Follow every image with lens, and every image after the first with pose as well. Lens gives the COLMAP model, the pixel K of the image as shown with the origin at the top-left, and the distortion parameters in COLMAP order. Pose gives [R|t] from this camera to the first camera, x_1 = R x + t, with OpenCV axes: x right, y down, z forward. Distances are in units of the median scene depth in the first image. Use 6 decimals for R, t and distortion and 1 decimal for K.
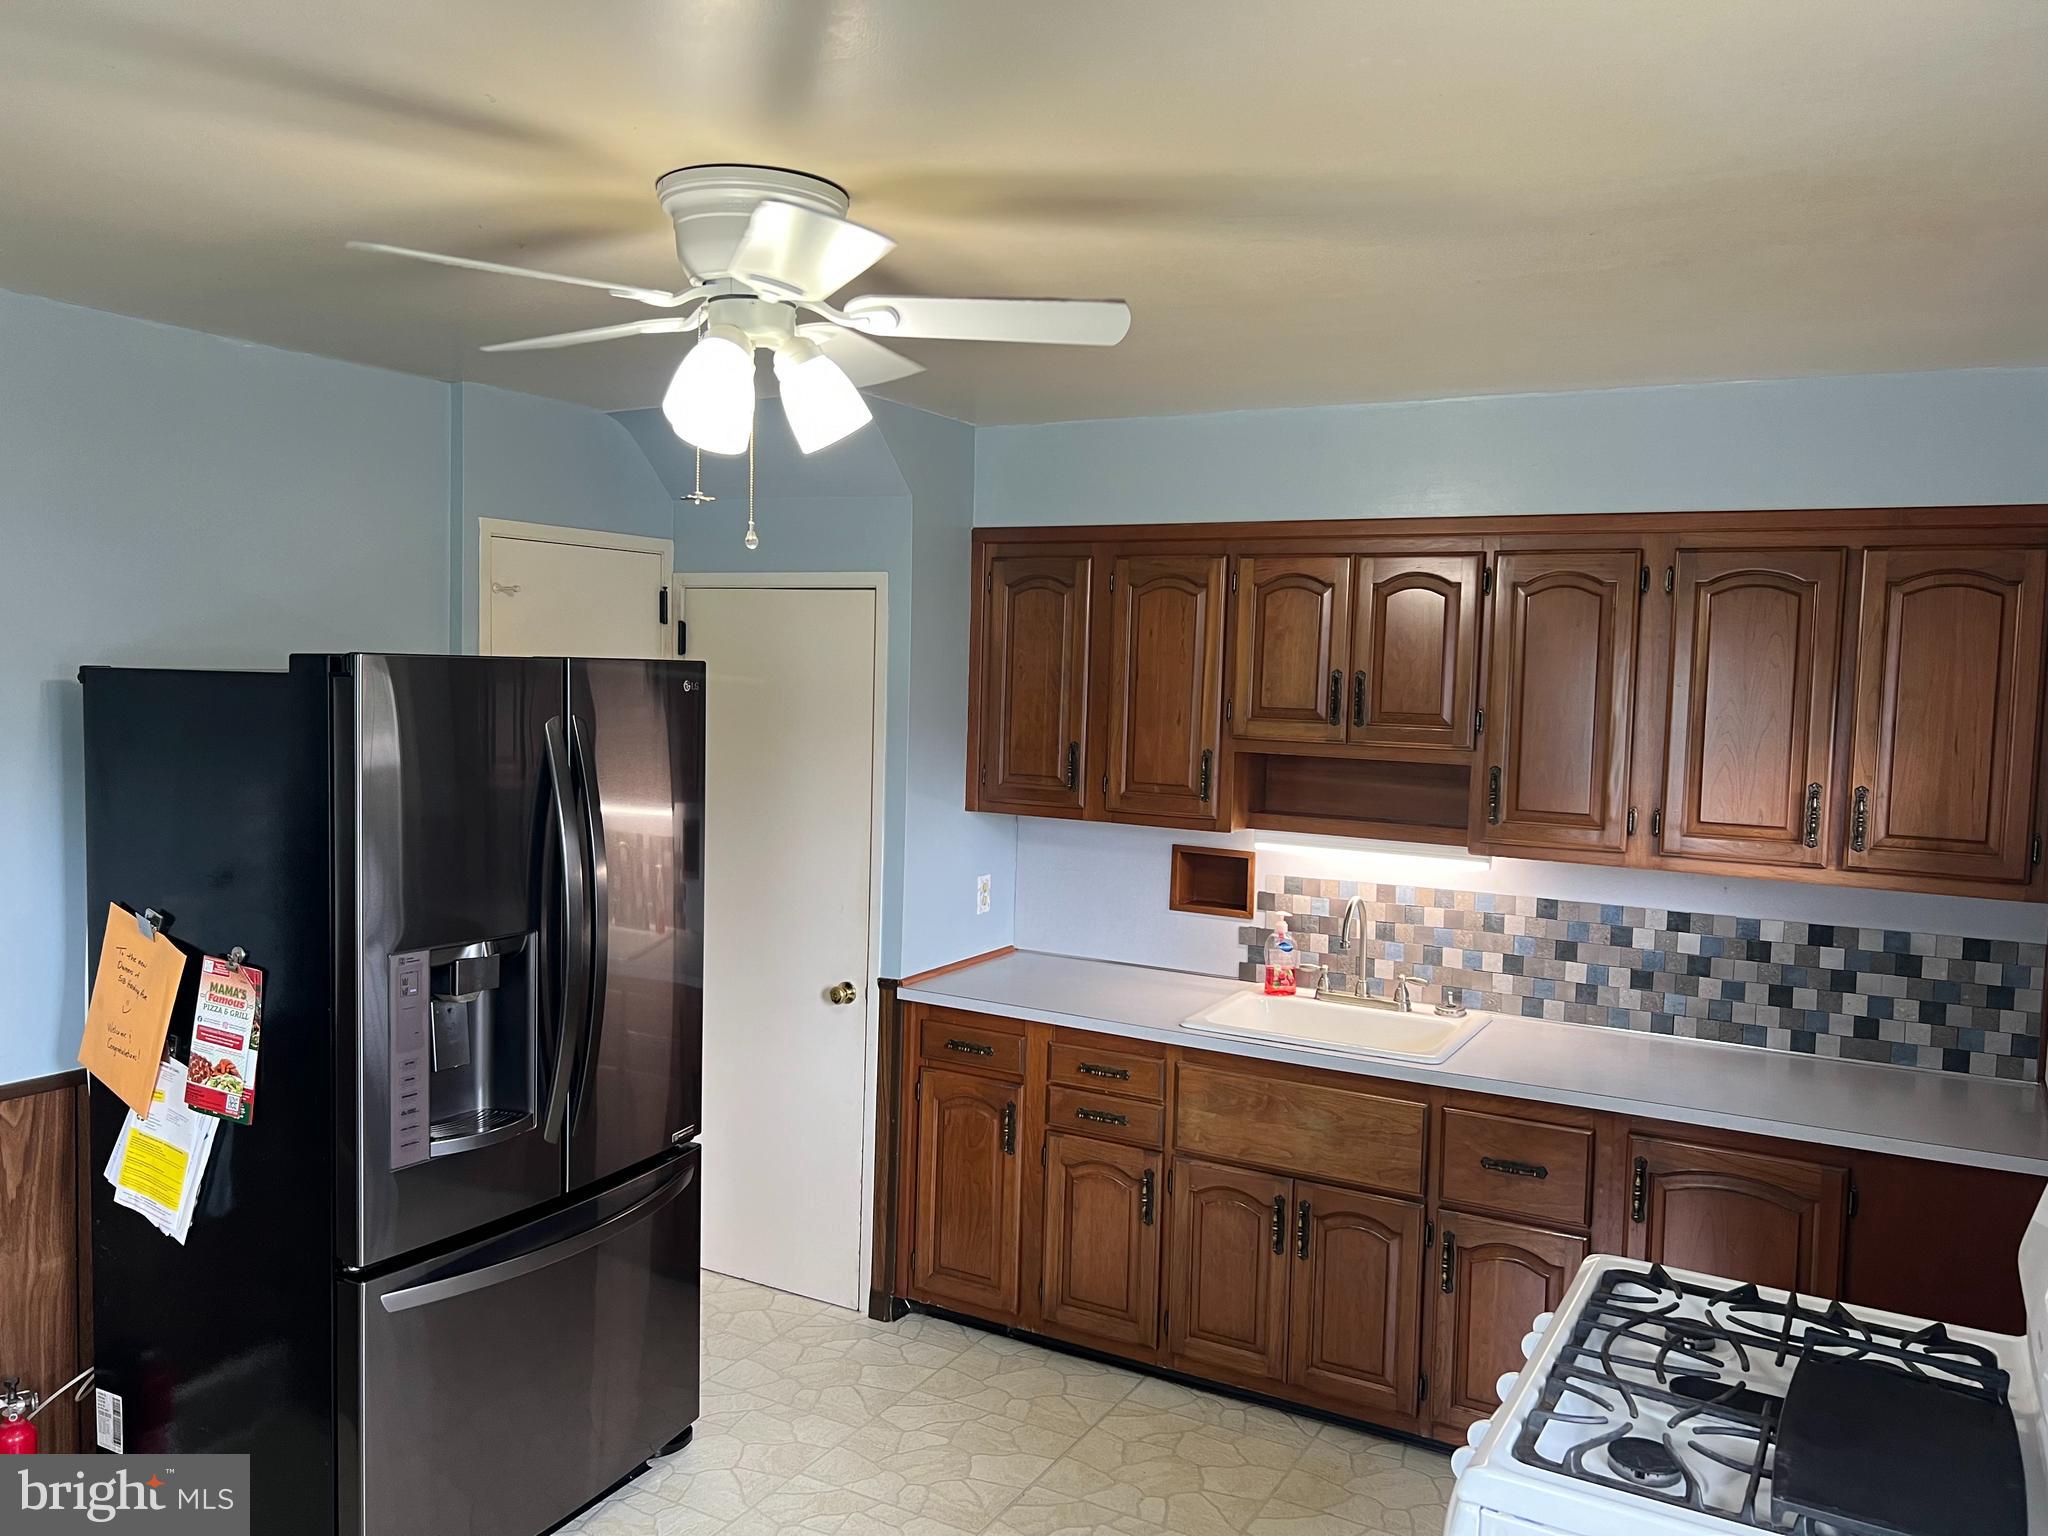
lens RADIAL K [[1560.6, 0, 1024.0], [0, 1560.6, 768.0], [0, 0, 1]] dist [0.004174, 0.001714]
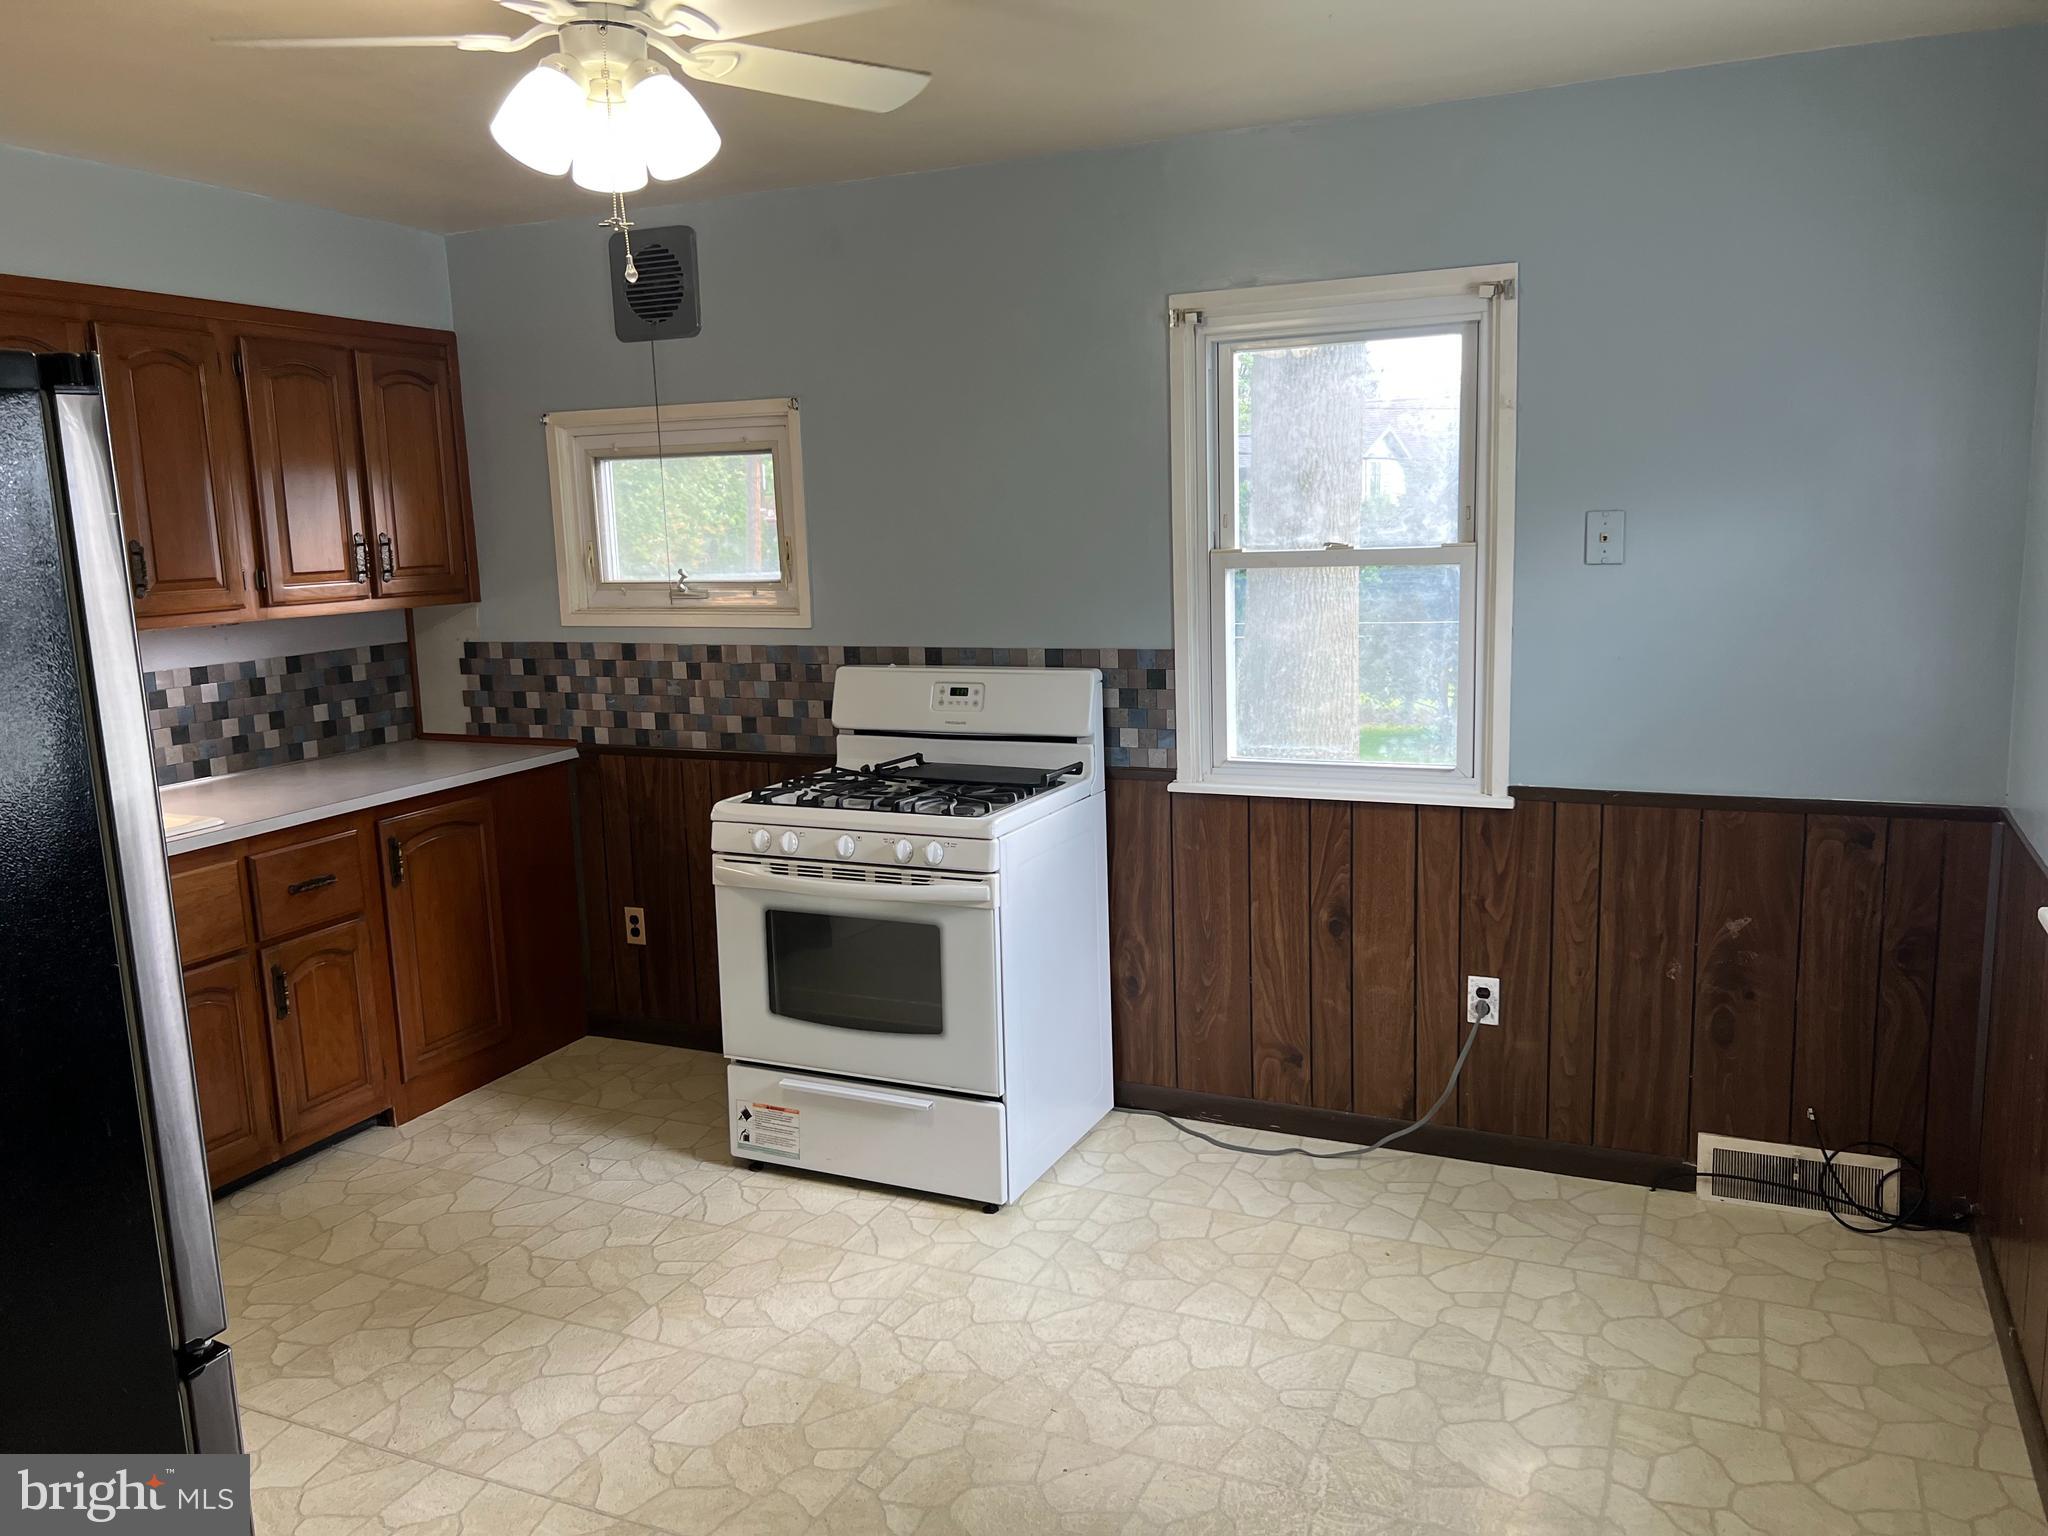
lens RADIAL K [[1560.6, 0, 1024.0], [0, 1560.6, 768.0], [0, 0, 1]] dist [0.004174, 0.001714]
pose [[-0.088559, -0.187812, 0.978204, -0.811150], [0.090089, 0.976528, 0.195646, -0.003217], [-0.991989, 0.105452, -0.069560, 0.540172]]
